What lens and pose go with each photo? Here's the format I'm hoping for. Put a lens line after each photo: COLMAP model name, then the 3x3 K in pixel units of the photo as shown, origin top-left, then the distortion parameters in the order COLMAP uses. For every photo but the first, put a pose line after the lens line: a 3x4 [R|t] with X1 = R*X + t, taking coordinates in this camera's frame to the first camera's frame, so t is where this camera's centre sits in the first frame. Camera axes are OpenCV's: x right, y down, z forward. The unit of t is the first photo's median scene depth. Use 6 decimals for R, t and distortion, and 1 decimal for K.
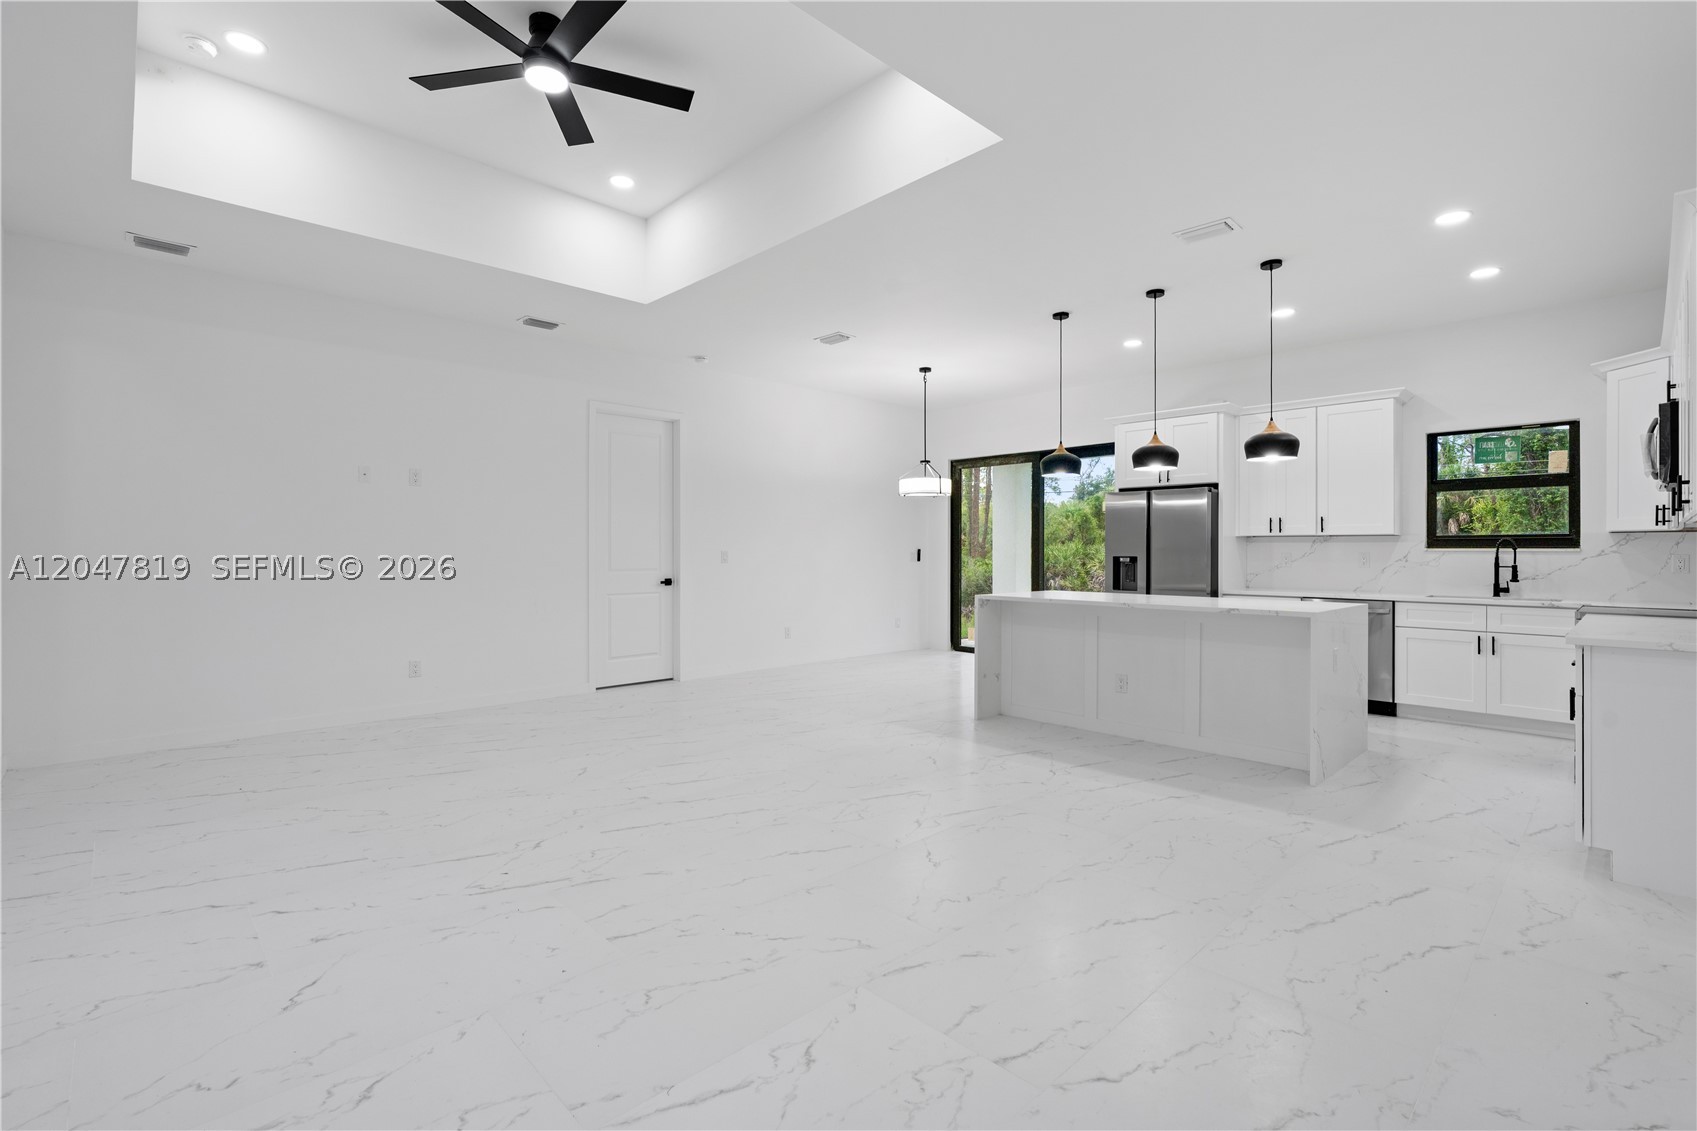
lens RADIAL K [[767.3, 0, 843.4], [0, 767.3, 550.2], [0, 0, 1]] dist [-0.010303, 0.002534]
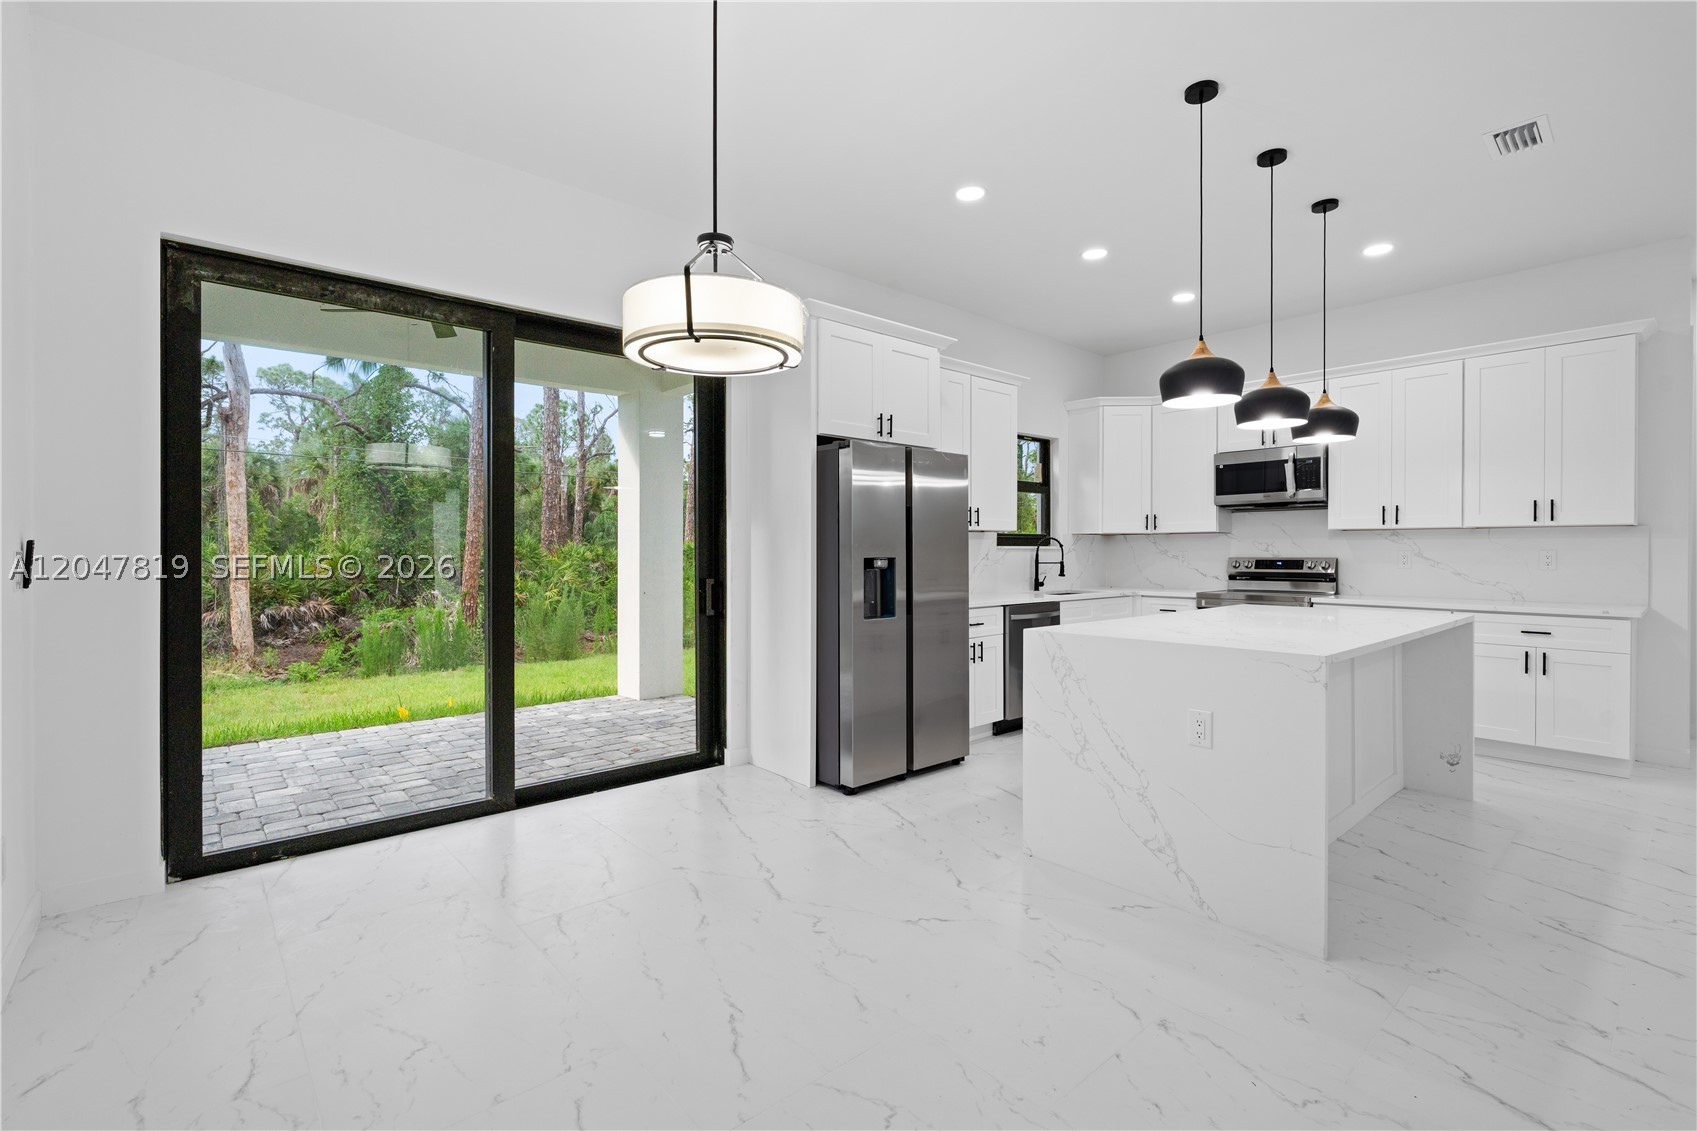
lens RADIAL K [[767.3, 0, 849.9], [0, 767.3, 551.7], [0, 0, 1]] dist [-0.010303, 0.002534]
pose [[0.033667, -0.004032, 0.999425, -0.237192], [-0.002351, 0.999989, 0.004114, 0.001466], [-0.999430, -0.002488, 0.033657, 1.205994]]
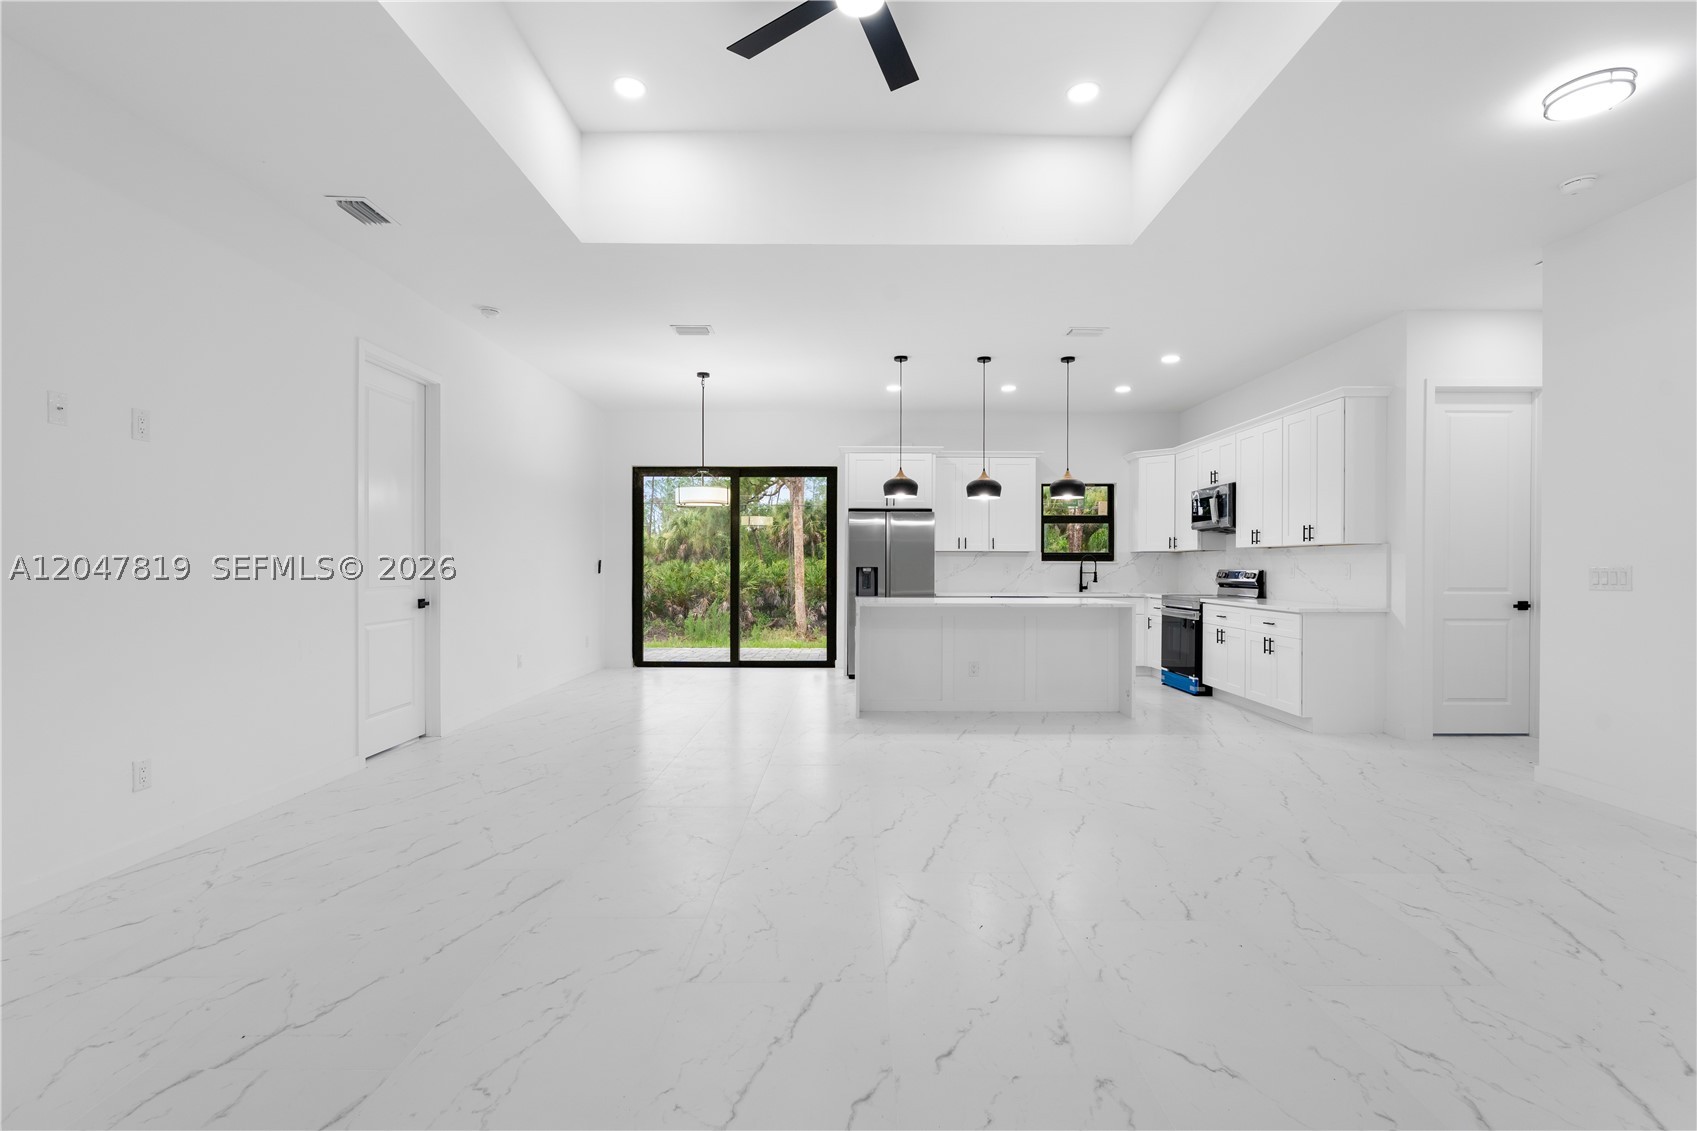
lens RADIAL K [[767.3, 0, 845.8], [0, 767.3, 565.4], [0, 0, 1]] dist [-0.010303, 0.002534]
pose [[0.690234, -0.000625, 0.723586, -0.604772], [-0.002386, 0.999992, 0.003140, 0.002379], [-0.723582, -0.003894, 0.690227, 0.258239]]
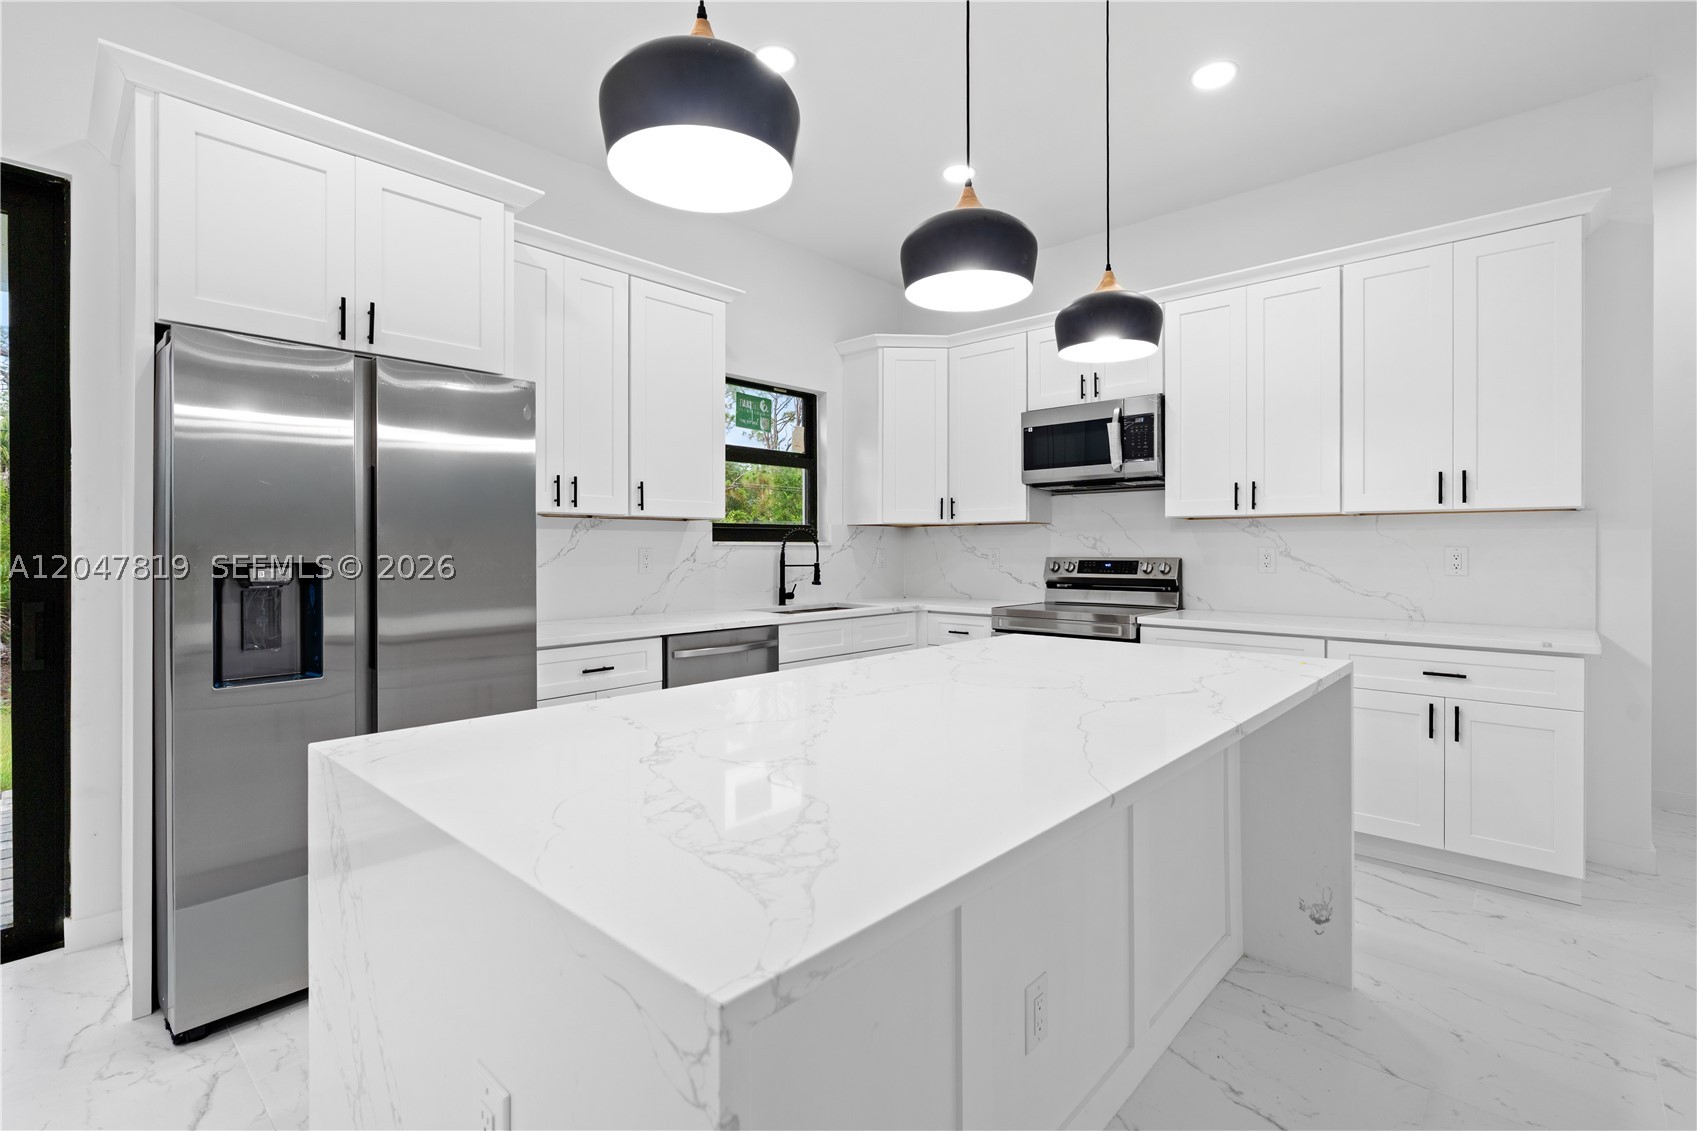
lens RADIAL K [[767.3, 0, 861.4], [0, 767.3, 552.7], [0, 0, 1]] dist [-0.010303, 0.002534]
pose [[-0.075872, -0.010332, 0.997064, 0.081501], [-0.001141, 0.999947, 0.010275, 0.000572], [-0.997117, -0.000358, -0.075880, 0.961422]]
